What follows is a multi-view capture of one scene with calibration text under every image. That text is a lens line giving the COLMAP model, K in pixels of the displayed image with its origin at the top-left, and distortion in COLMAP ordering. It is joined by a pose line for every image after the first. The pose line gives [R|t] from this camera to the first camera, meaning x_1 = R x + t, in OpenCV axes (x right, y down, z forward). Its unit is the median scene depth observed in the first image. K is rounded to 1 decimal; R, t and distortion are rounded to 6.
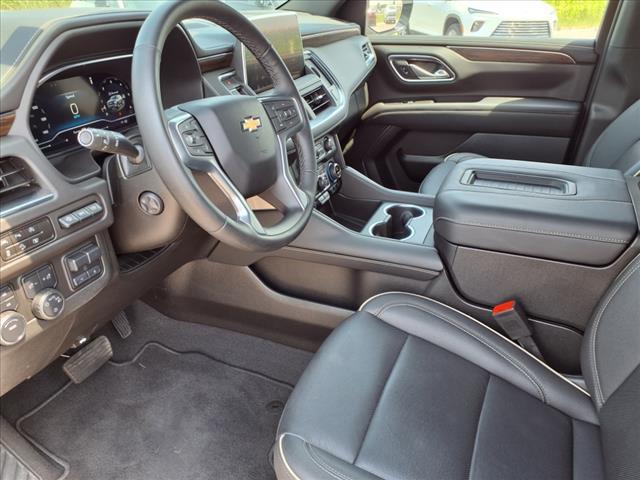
lens RADIAL K [[512.0, 0, 320.0], [0, 512.0, 240.0], [0, 0, 1]] dist [0.006576, -0.003940]
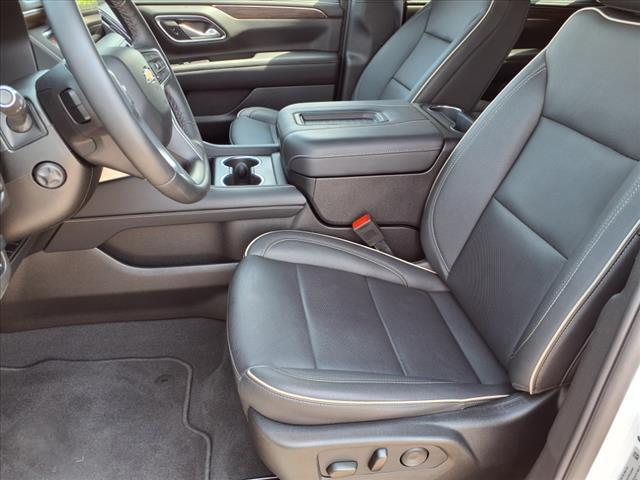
lens RADIAL K [[512.0, 0, 320.0], [0, 512.0, 240.0], [0, 0, 1]] dist [0.006576, -0.003940]
pose [[0.857708, -0.227550, 0.461040, -0.211279], [0.202813, 0.973754, 0.103296, 0.023392], [-0.472445, 0.004908, 0.881347, 0.000830]]
